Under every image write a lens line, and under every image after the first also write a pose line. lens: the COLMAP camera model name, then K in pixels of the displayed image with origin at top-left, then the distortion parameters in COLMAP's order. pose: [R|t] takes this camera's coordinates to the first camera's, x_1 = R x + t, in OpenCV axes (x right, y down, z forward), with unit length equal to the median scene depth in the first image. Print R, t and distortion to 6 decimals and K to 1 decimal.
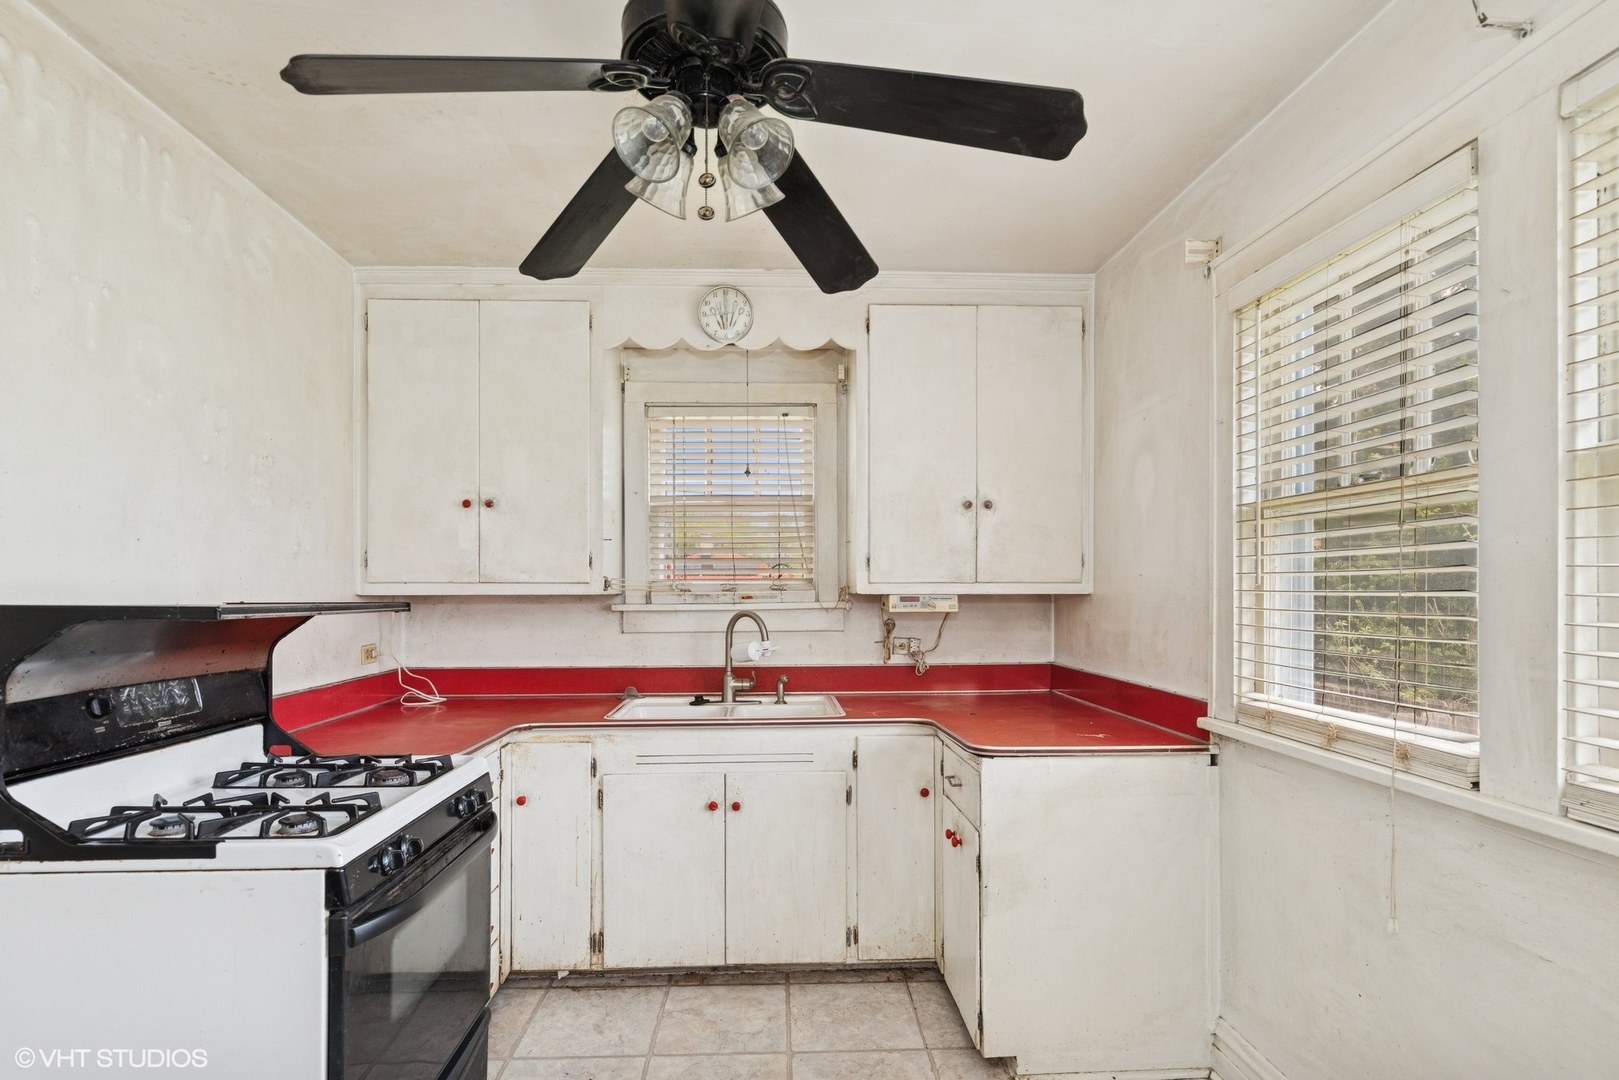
lens RADIAL K [[814.8, 0, 785.5], [0, 814.8, 583.4], [0, 0, 1]] dist [0.002254, -0.001711]
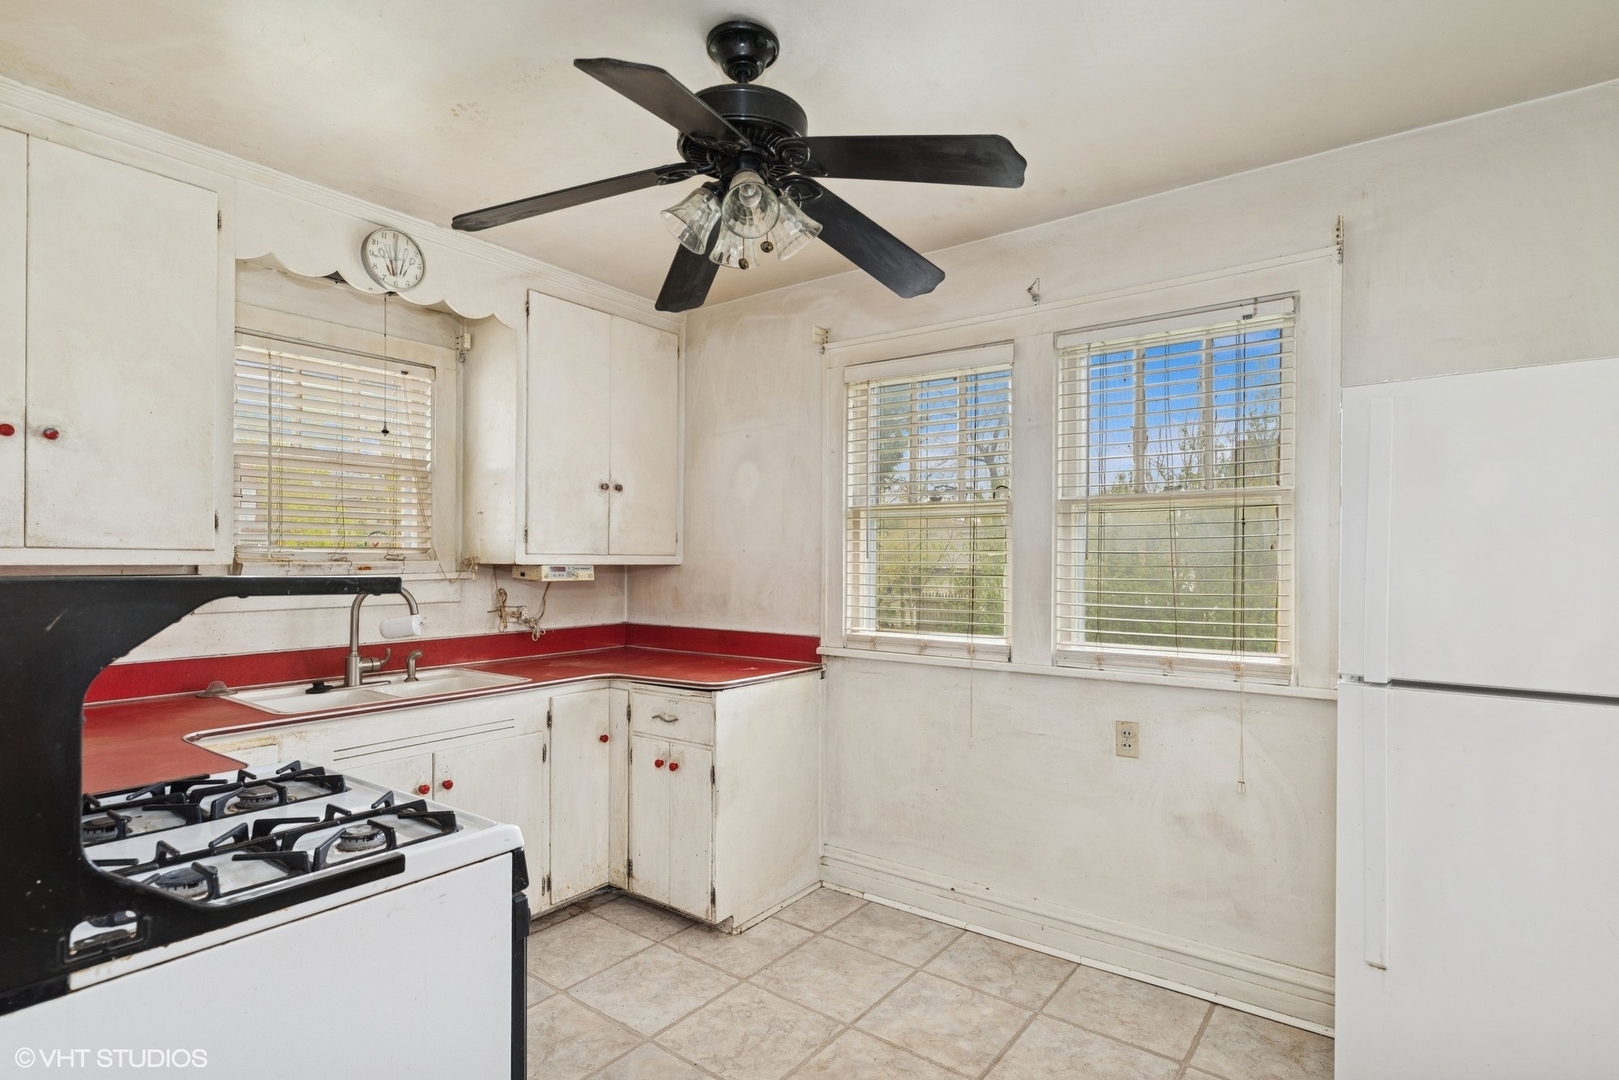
lens RADIAL K [[814.8, 0, 806.6], [0, 814.8, 552.1], [0, 0, 1]] dist [0.002254, -0.001711]
pose [[0.625694, 0.013340, 0.779955, -0.489608], [-0.010717, 0.999906, -0.008504, 0.002154], [-0.779995, -0.003038, 0.625778, 0.060214]]
